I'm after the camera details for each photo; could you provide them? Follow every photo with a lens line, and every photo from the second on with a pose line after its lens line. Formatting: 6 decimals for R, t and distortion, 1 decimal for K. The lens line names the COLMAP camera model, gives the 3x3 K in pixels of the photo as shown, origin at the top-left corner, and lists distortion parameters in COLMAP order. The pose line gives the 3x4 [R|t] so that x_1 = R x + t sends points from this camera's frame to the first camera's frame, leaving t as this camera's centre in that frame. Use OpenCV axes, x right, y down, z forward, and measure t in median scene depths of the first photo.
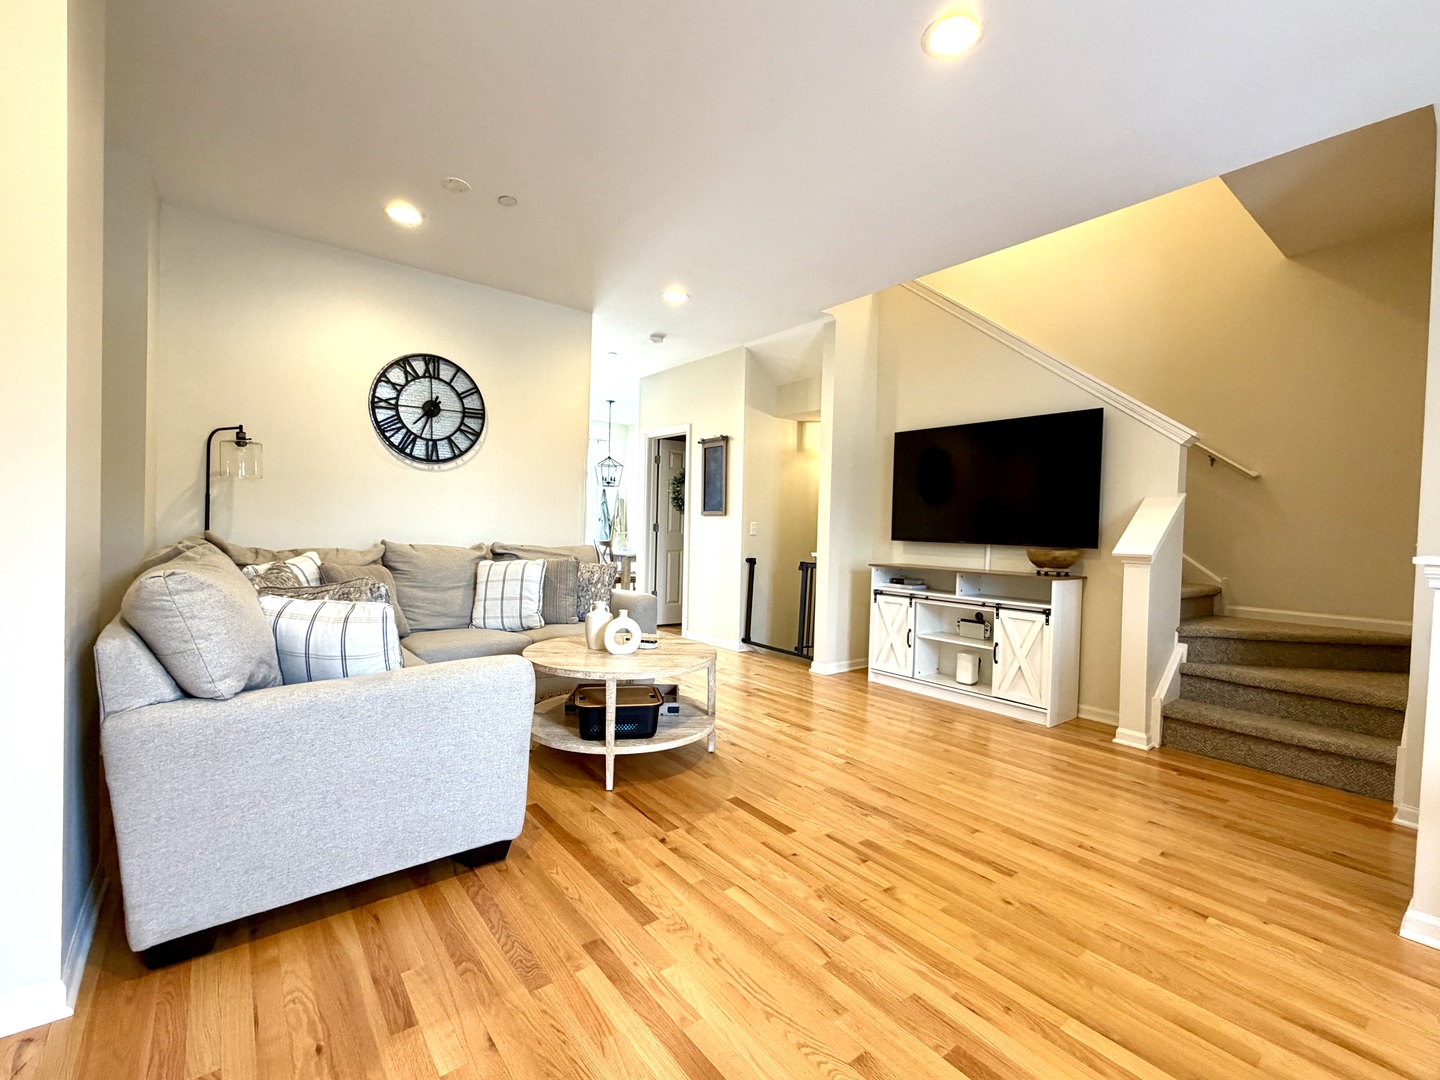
lens RADIAL K [[632.1, 0, 713.7], [0, 632.1, 540.5], [0, 0, 1]] dist [0.000142, 0.000004]
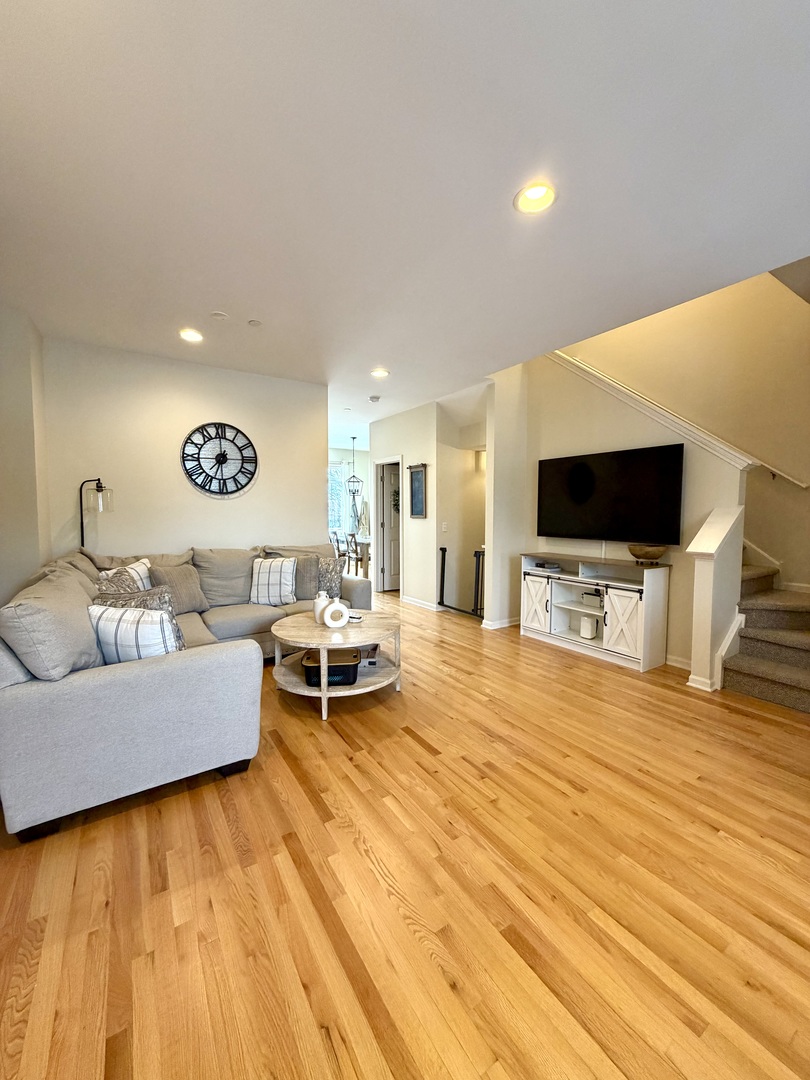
lens RADIAL K [[430.3, 0, 403.6], [0, 430.3, 536.8], [0, 0, 1]] dist [-0.000410, -0.000089]
pose [[0.995626, -0.019915, -0.091286, 0.092171], [0.023603, 0.998941, 0.039498, -0.058949], [0.090403, -0.041480, 0.995041, 0.003082]]
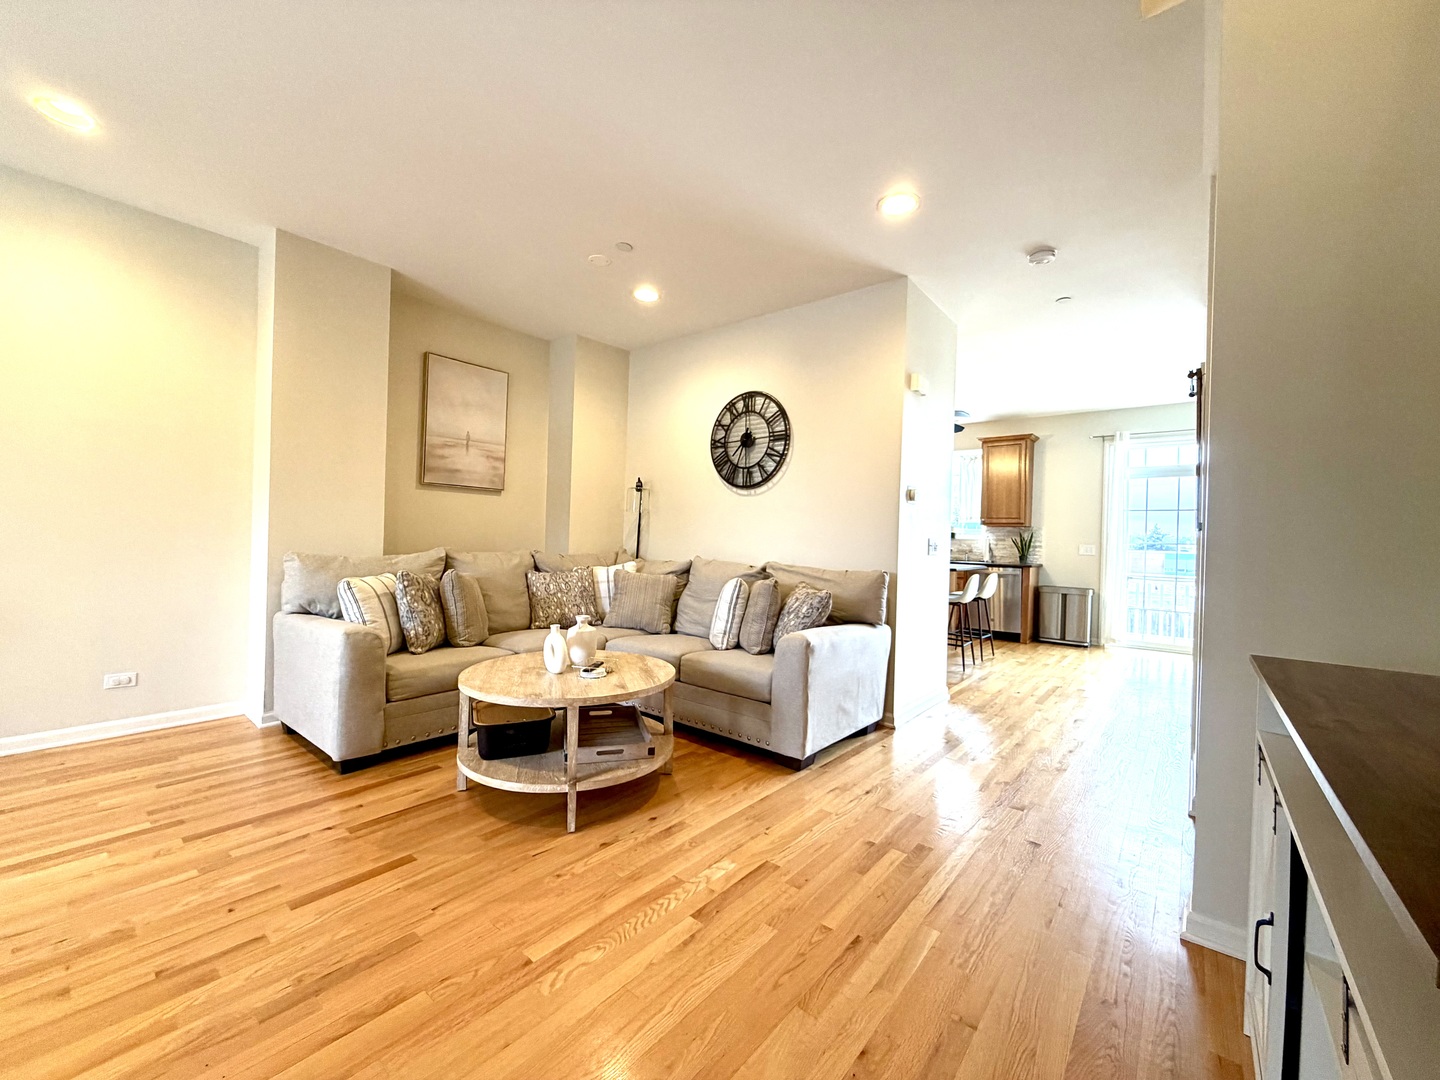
lens RADIAL K [[573.8, 0, 720.0], [0, 573.8, 540.0], [0, 0, 1]] dist [-0.000410, -0.000089]
pose [[0.213545, -0.018020, -0.976767, 0.604974], [-0.045780, 0.998547, -0.028431, -0.001852], [0.975860, 0.050788, 0.212410, 0.858225]]
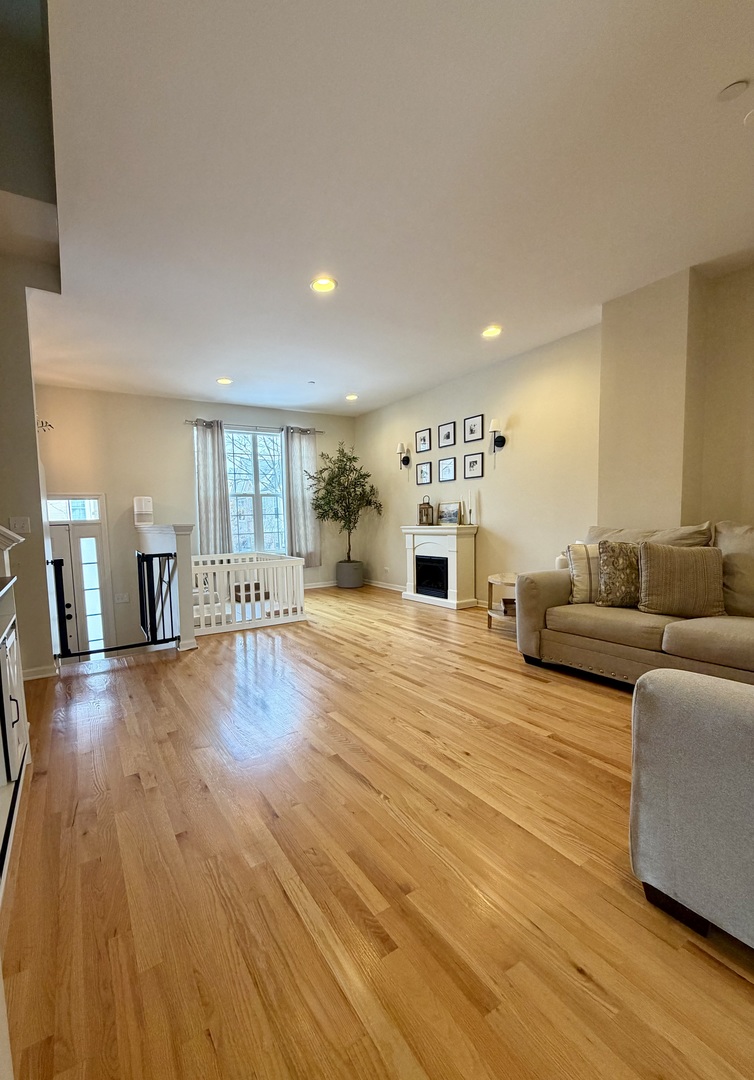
lens RADIAL K [[447.2, 0, 334.9], [0, 447.2, 555.9], [0, 0, 1]] dist [-0.000463, -0.000092]
pose [[-0.991344, -0.006746, 0.131115, 0.074869], [0.007666, 0.994001, 0.109103, -0.026934], [-0.131065, 0.109163, -0.985345, 1.482676]]
